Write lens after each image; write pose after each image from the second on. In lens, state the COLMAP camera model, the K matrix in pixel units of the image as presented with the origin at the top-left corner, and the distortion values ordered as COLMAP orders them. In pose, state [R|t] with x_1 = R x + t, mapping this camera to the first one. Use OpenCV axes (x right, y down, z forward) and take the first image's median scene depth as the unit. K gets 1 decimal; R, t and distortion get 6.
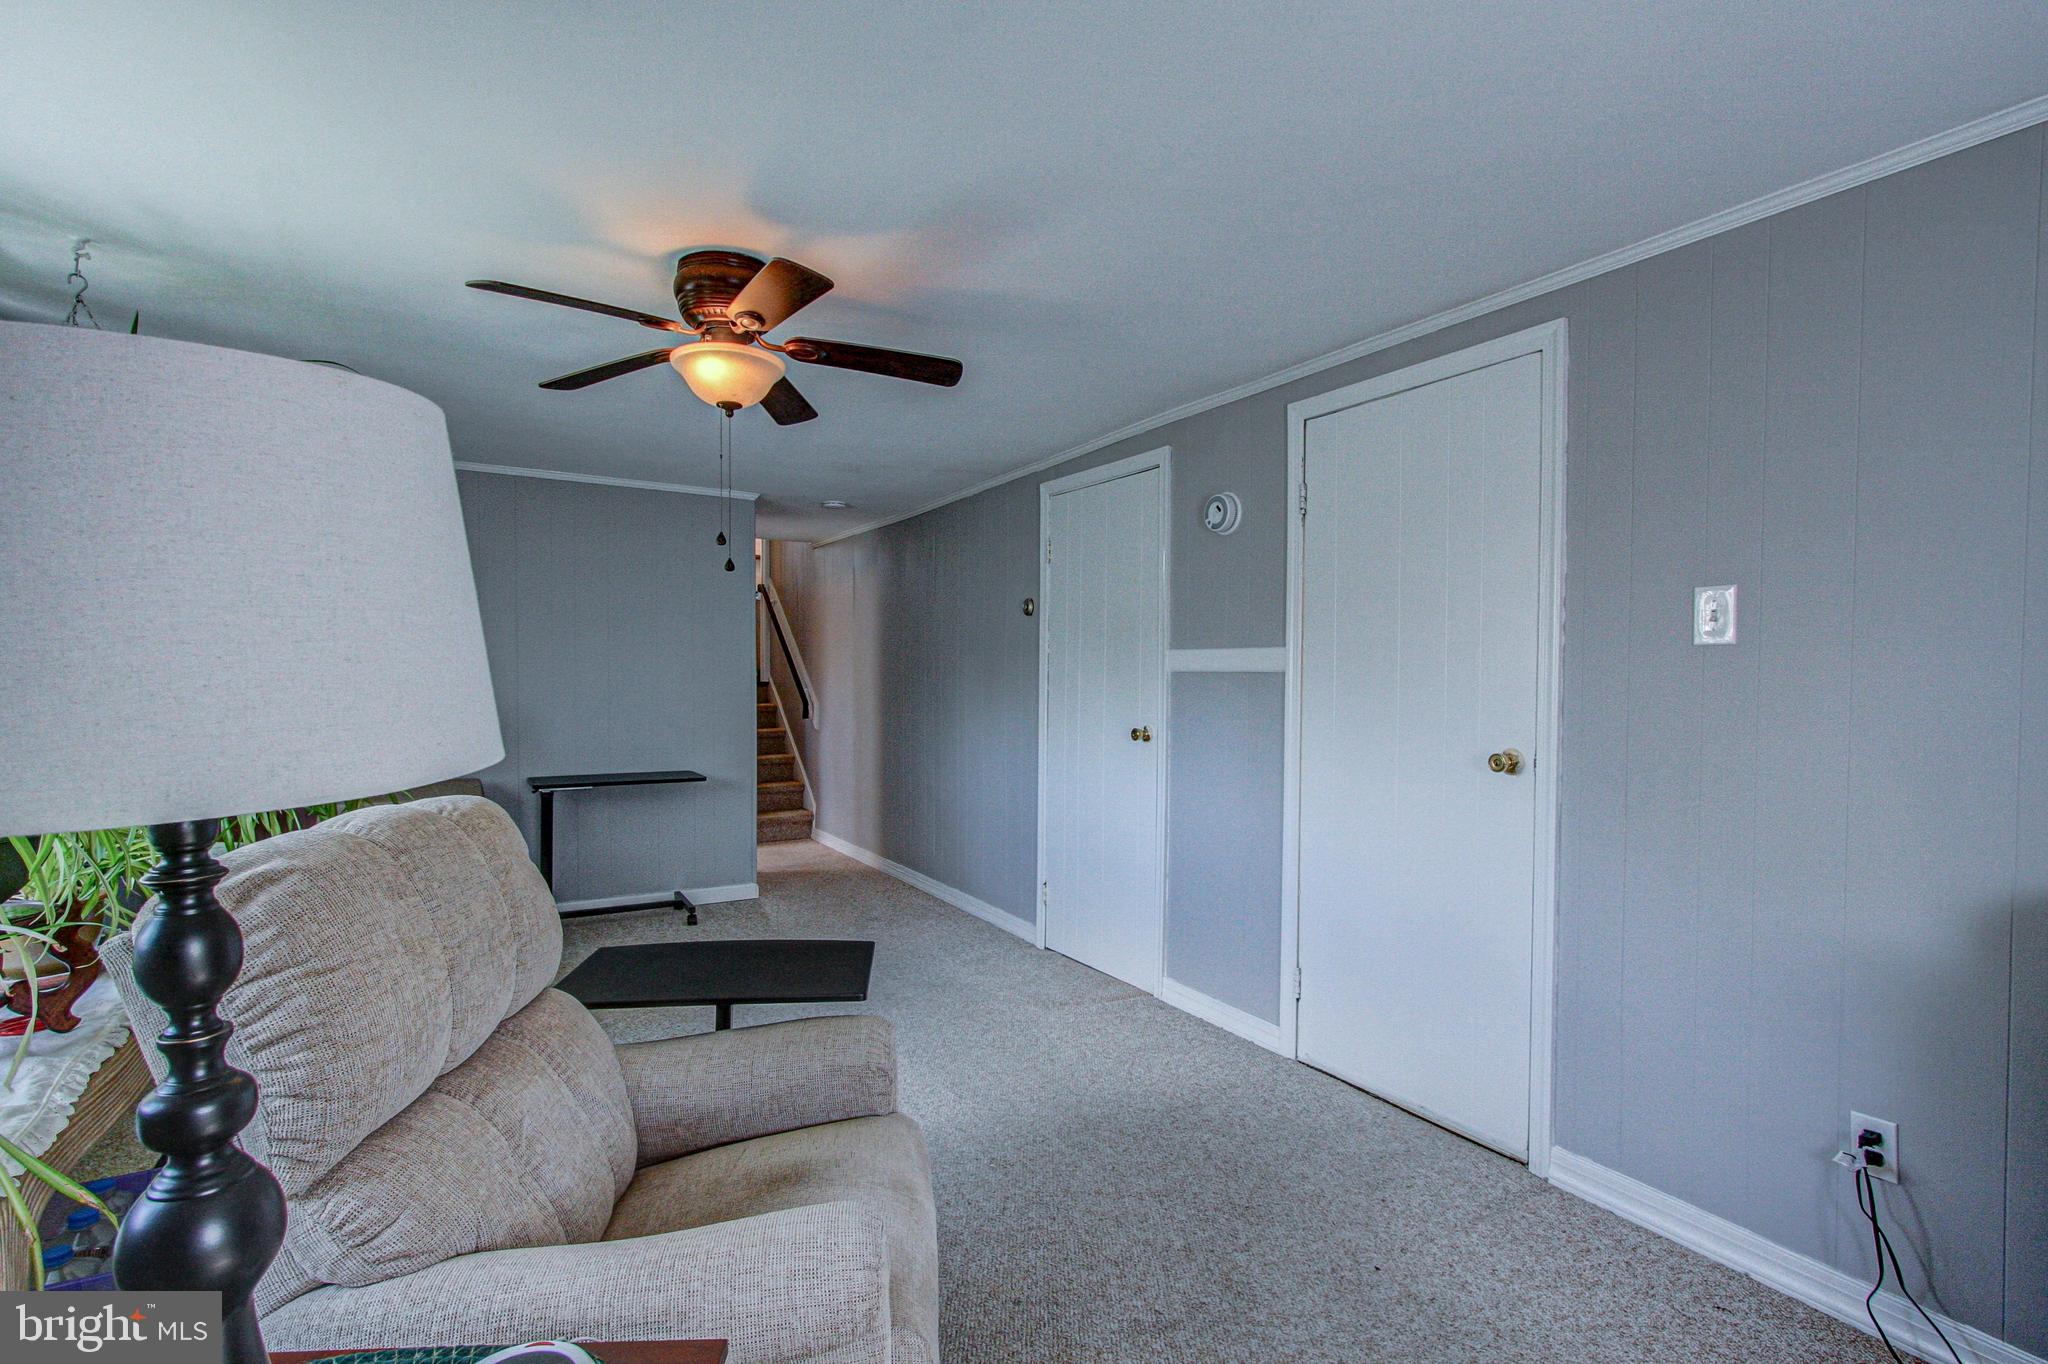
lens RADIAL K [[961.1, 0, 1016.5], [0, 961.1, 698.6], [0, 0, 1]] dist [-0.003824, 0.004746]
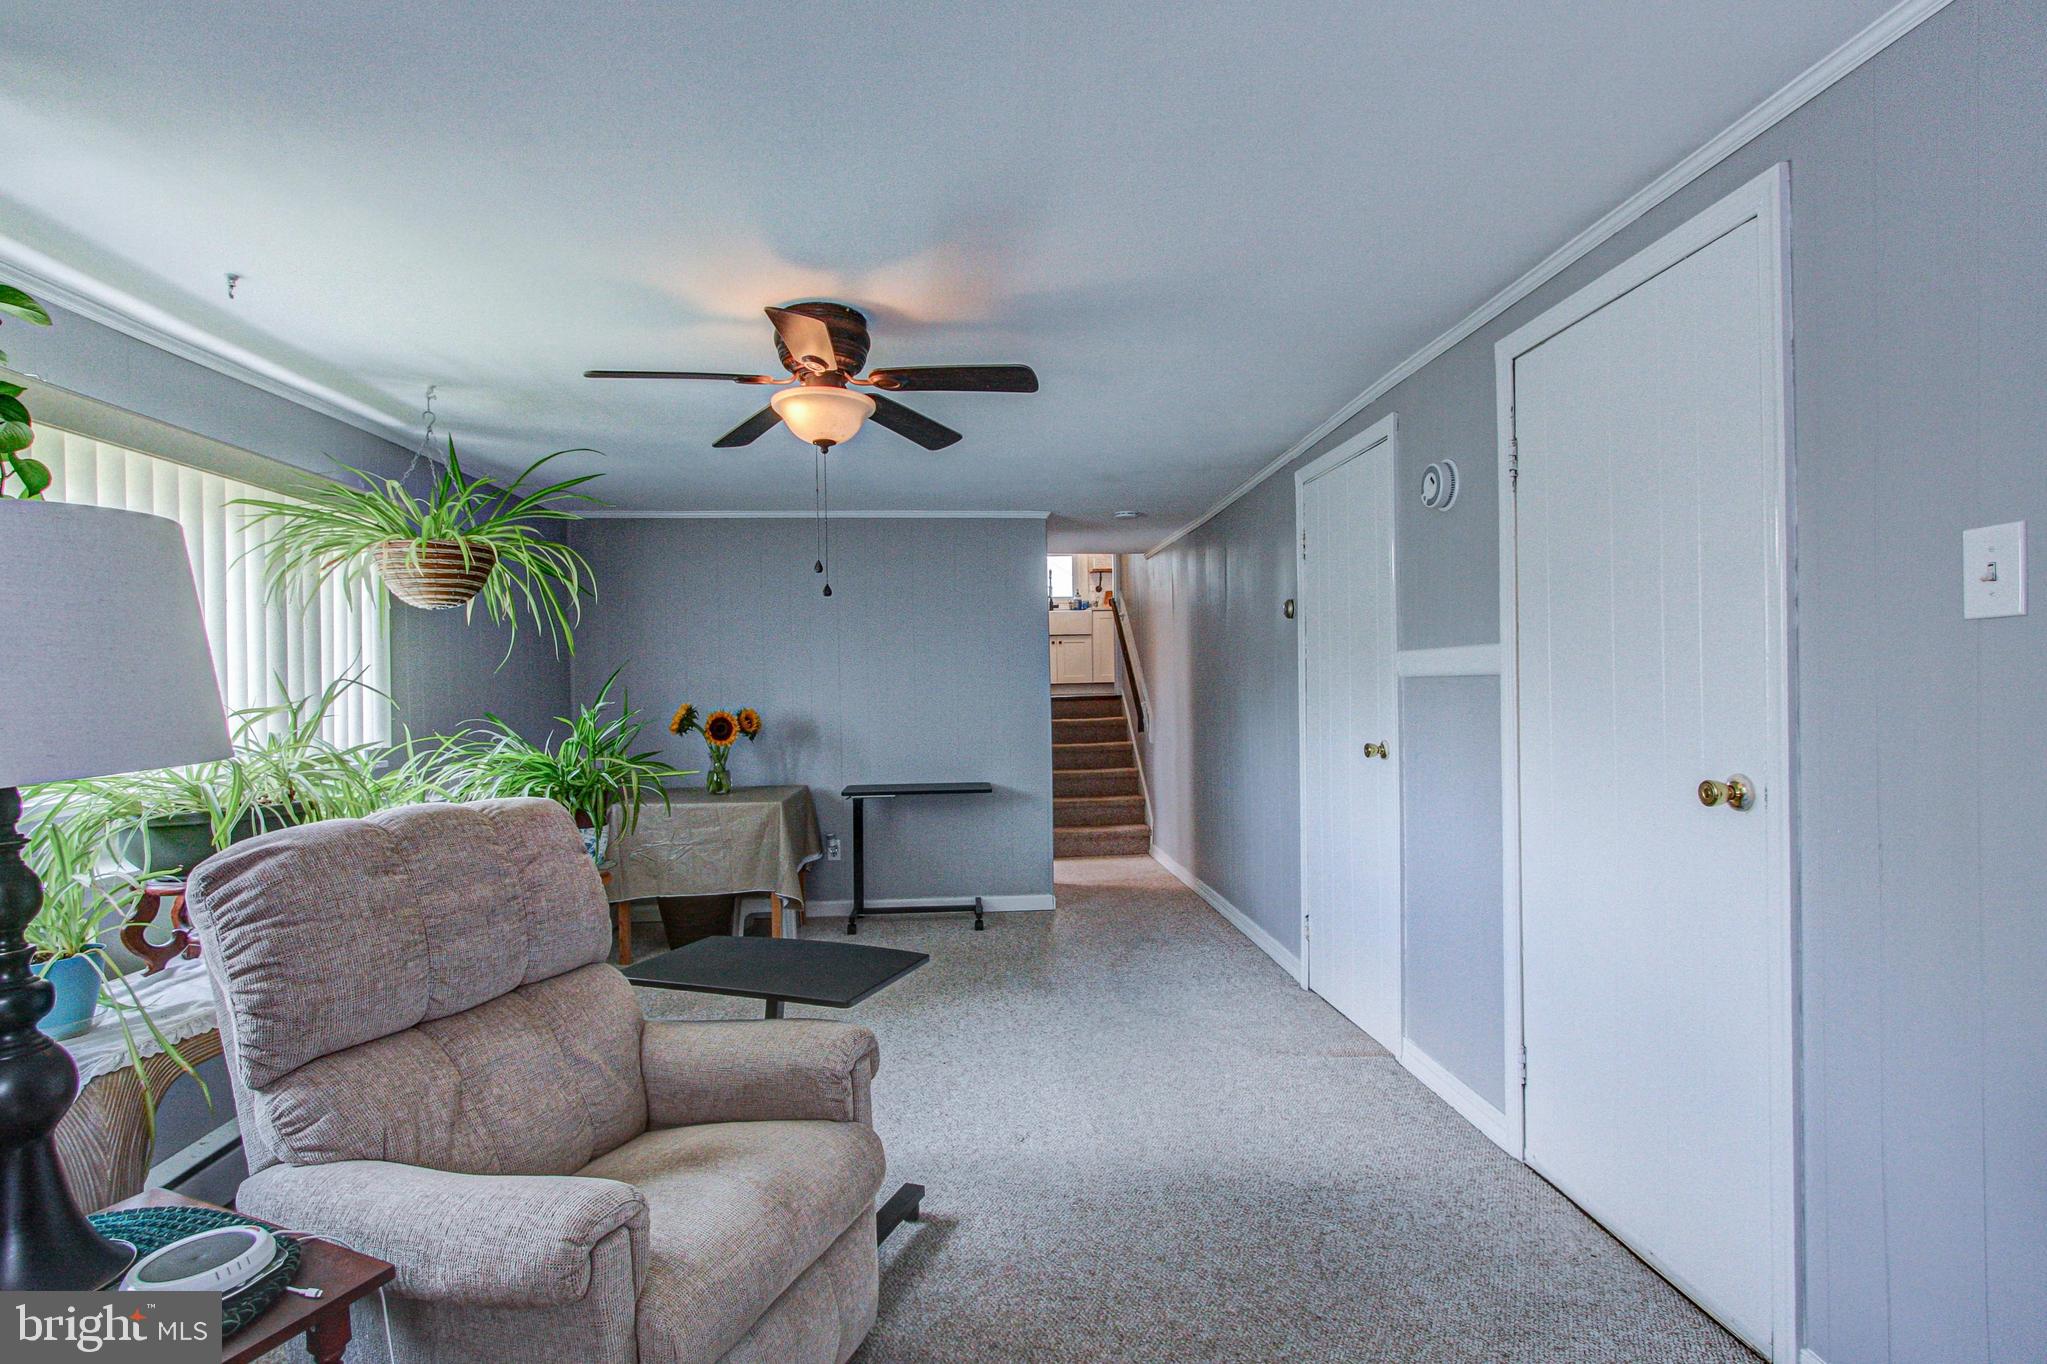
lens RADIAL K [[990.4, 0, 1024.0], [0, 990.4, 698.4], [0, 0, 1]] dist [-0.001044, 0.000146]
pose [[0.895600, -0.016893, -0.444538, 0.292648], [0.011181, 0.999818, -0.015469, 0.001053], [0.444719, 0.008883, 0.895626, 0.079687]]
